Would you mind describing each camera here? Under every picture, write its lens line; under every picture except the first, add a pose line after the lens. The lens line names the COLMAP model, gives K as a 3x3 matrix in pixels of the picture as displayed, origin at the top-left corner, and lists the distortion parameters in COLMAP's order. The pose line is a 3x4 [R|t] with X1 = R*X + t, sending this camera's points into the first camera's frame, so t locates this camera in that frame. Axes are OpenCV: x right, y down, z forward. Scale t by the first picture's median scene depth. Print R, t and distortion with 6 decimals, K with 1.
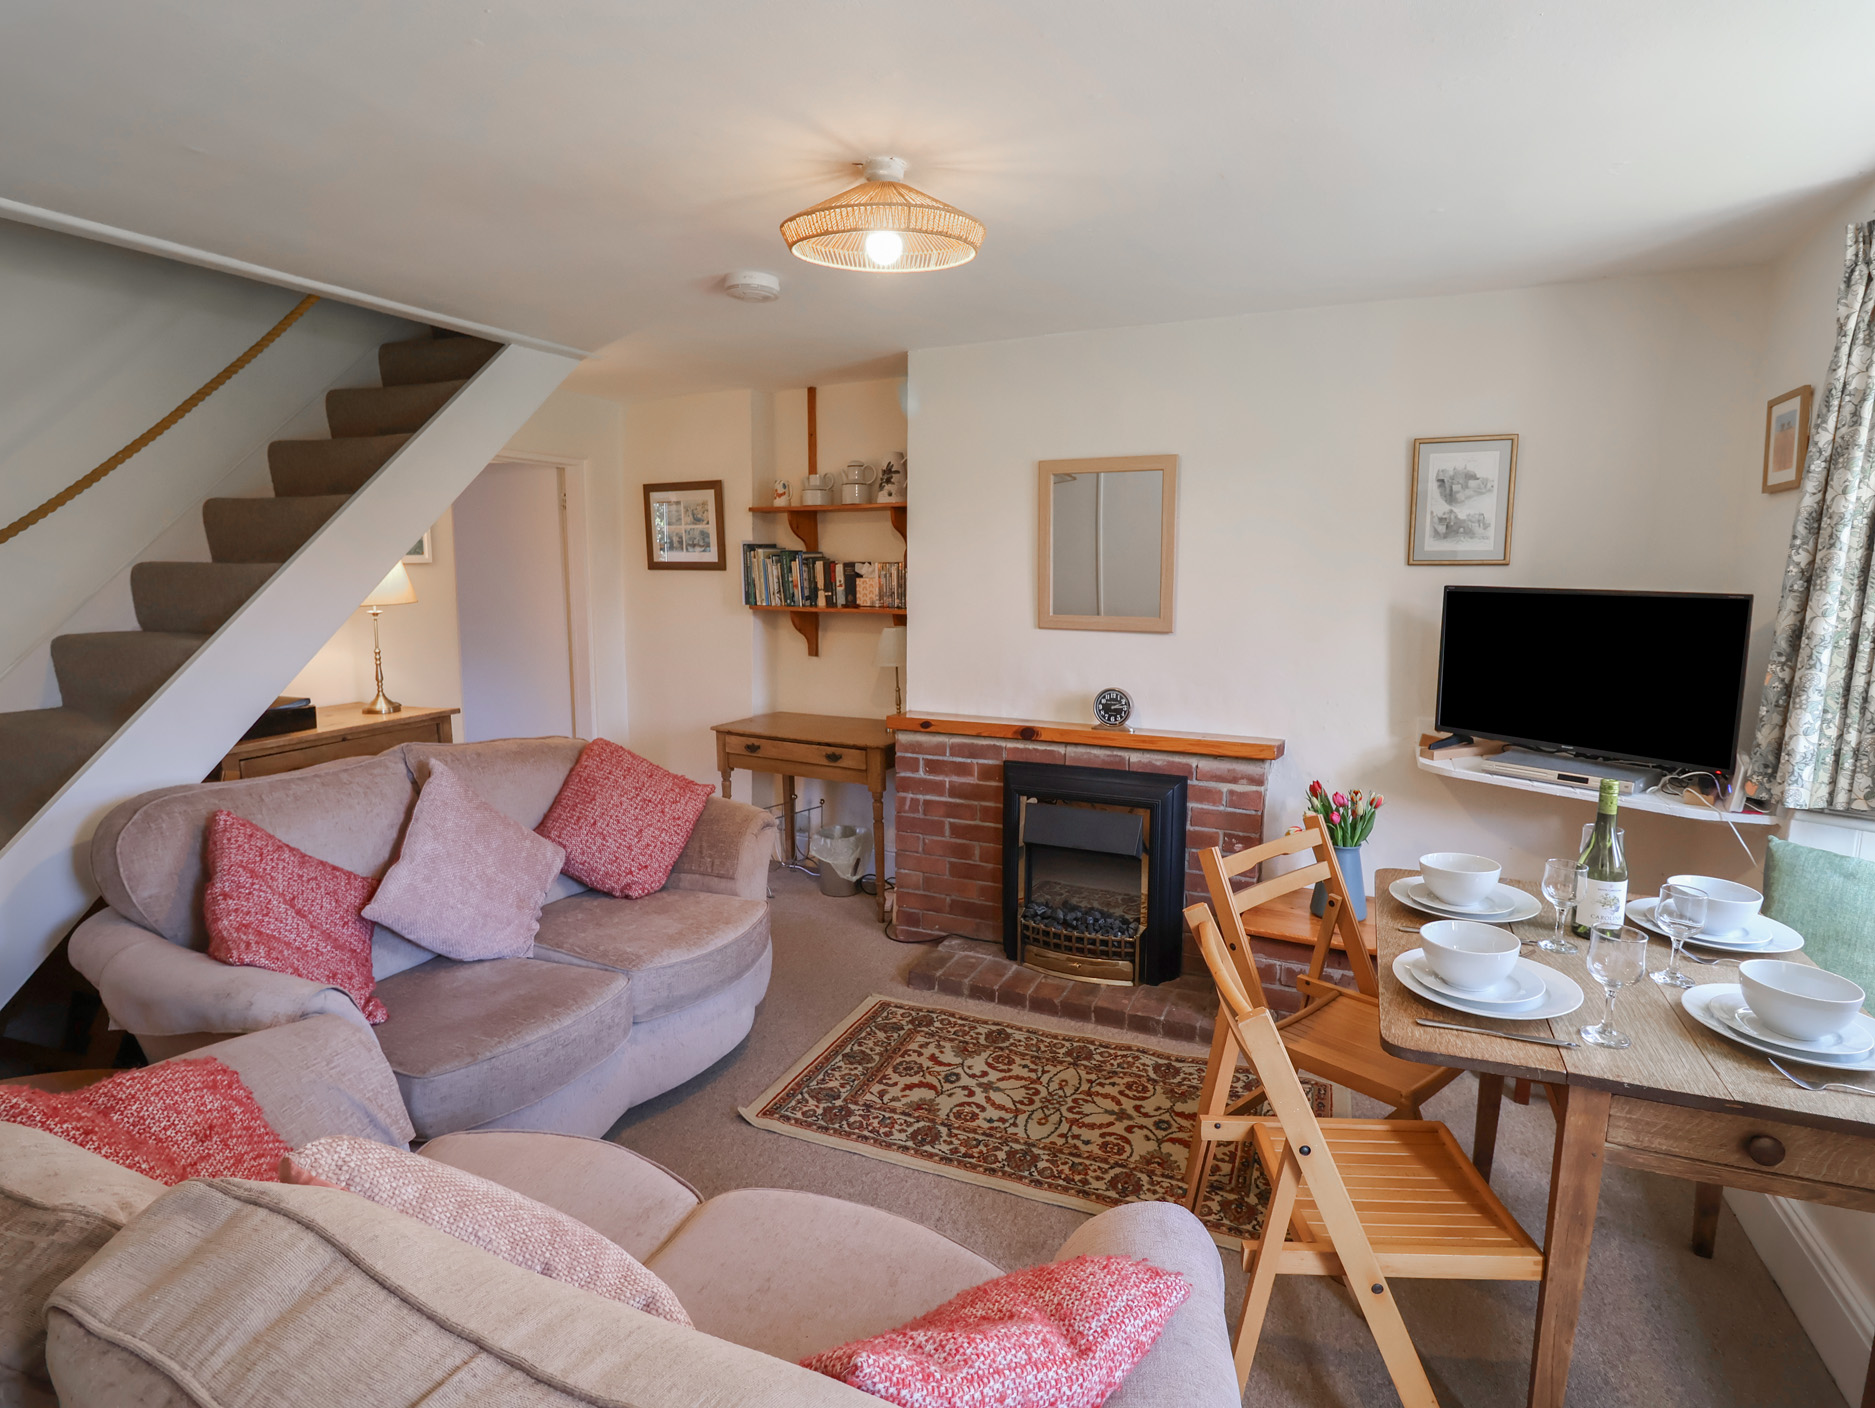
lens RADIAL K [[990.9, 0, 943.2], [0, 990.9, 703.5], [0, 0, 1]] dist [-0.006937, -0.009343]
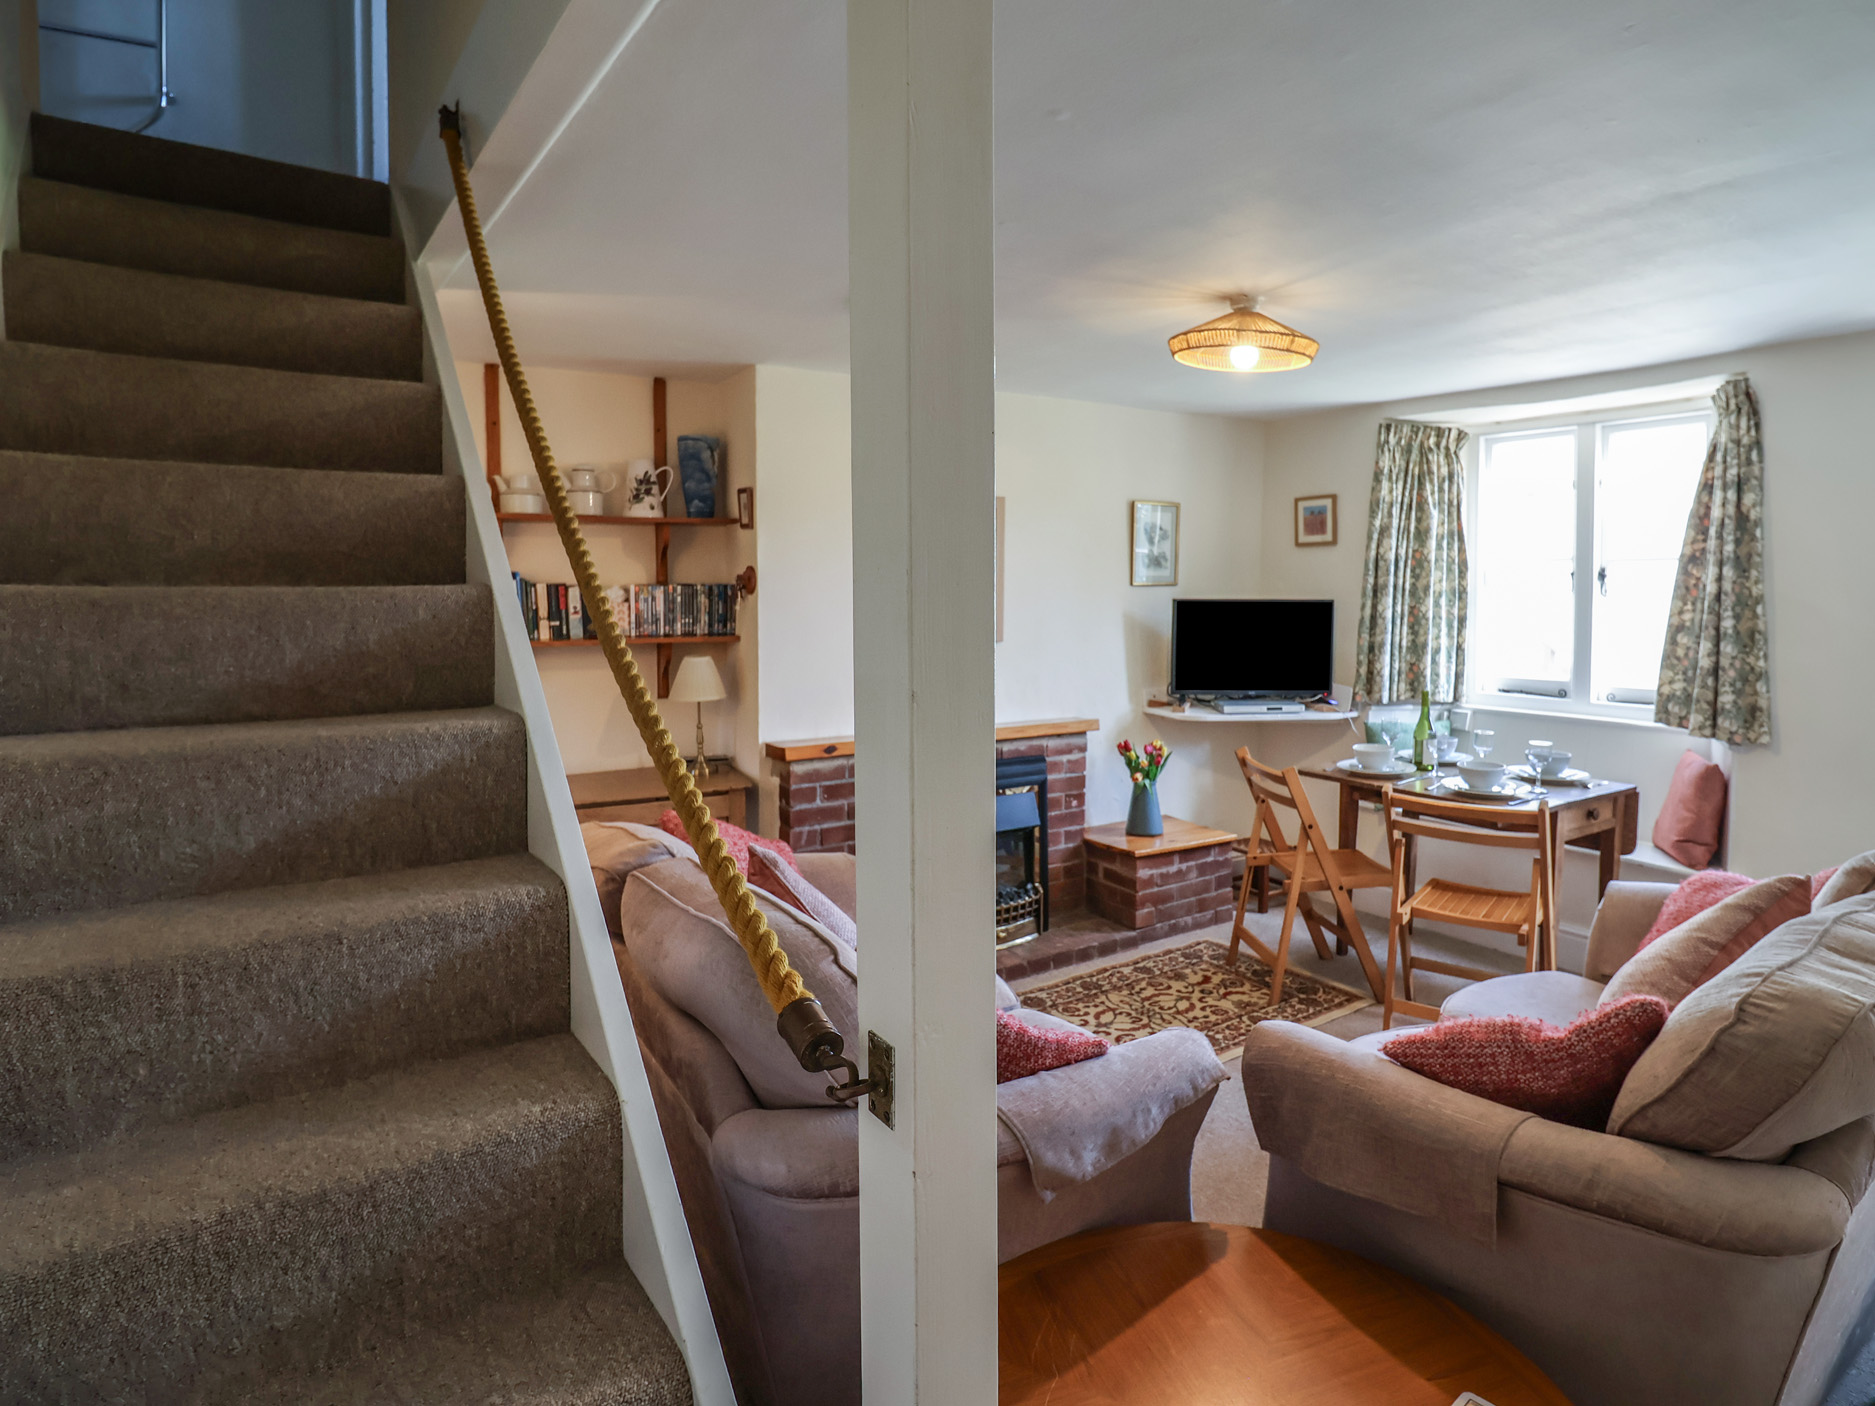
lens RADIAL K [[1070.3, 0, 1004.3], [0, 1070.3, 651.1], [0, 0, 1]] dist [-0.003988, -0.012766]
pose [[0.513764, -0.056126, 0.856094, -0.854925], [0.122217, 0.992469, -0.008279, -0.046828], [-0.849182, 0.108883, 0.516755, 0.309830]]
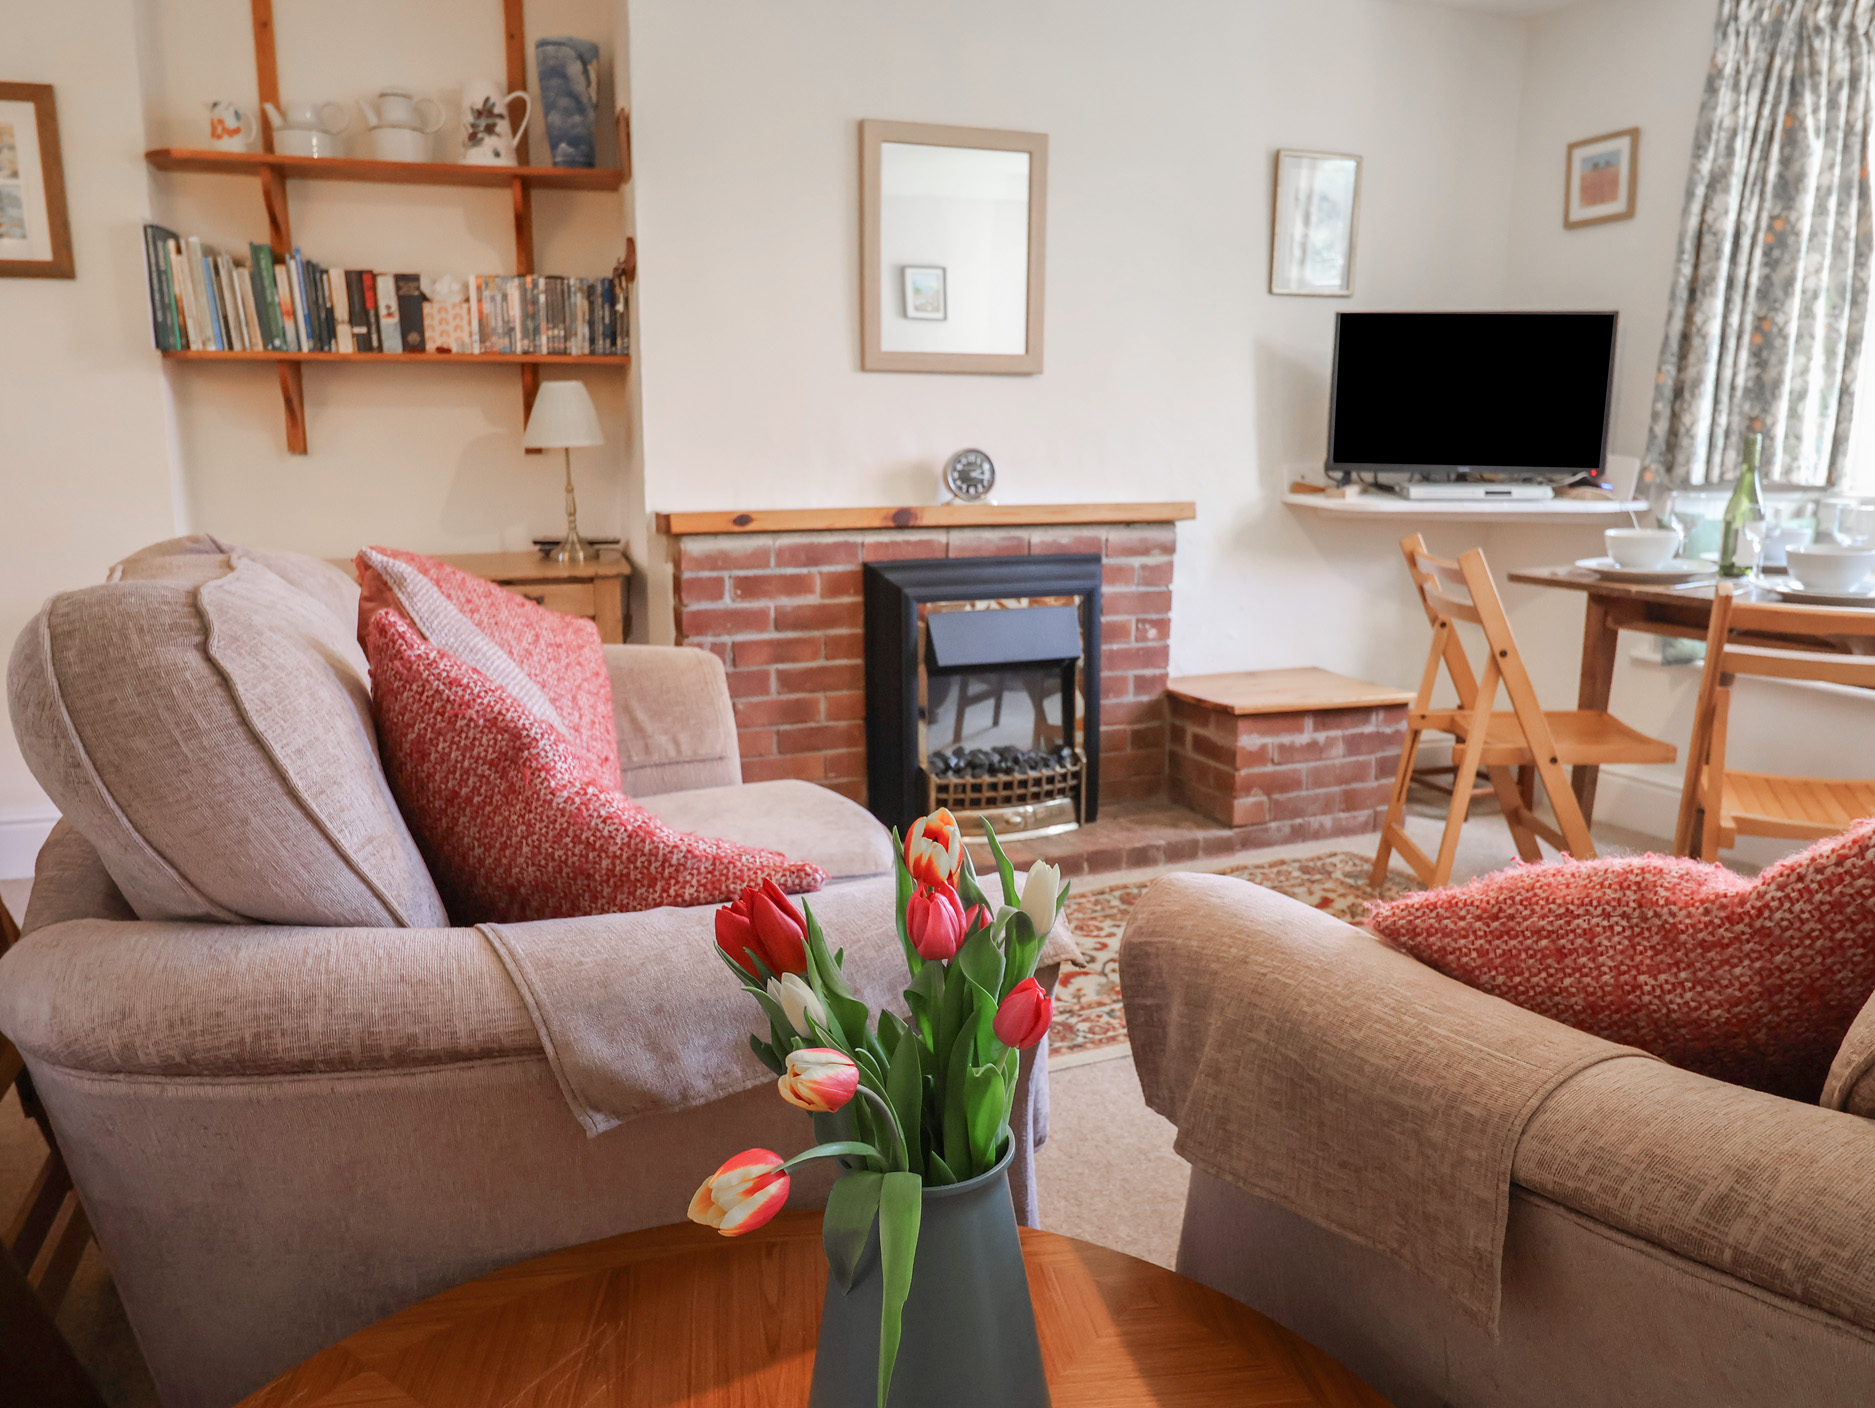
lens RADIAL K [[1422.1, 0, 949.0], [0, 1422.1, 705.7], [0, 0, 1]] dist [0.015141, -0.019282]
pose [[0.675716, -0.138945, 0.723949, -0.629203], [0.105148, 0.990201, 0.091904, 0.071780], [-0.729625, 0.014021, 0.683704, 0.287885]]
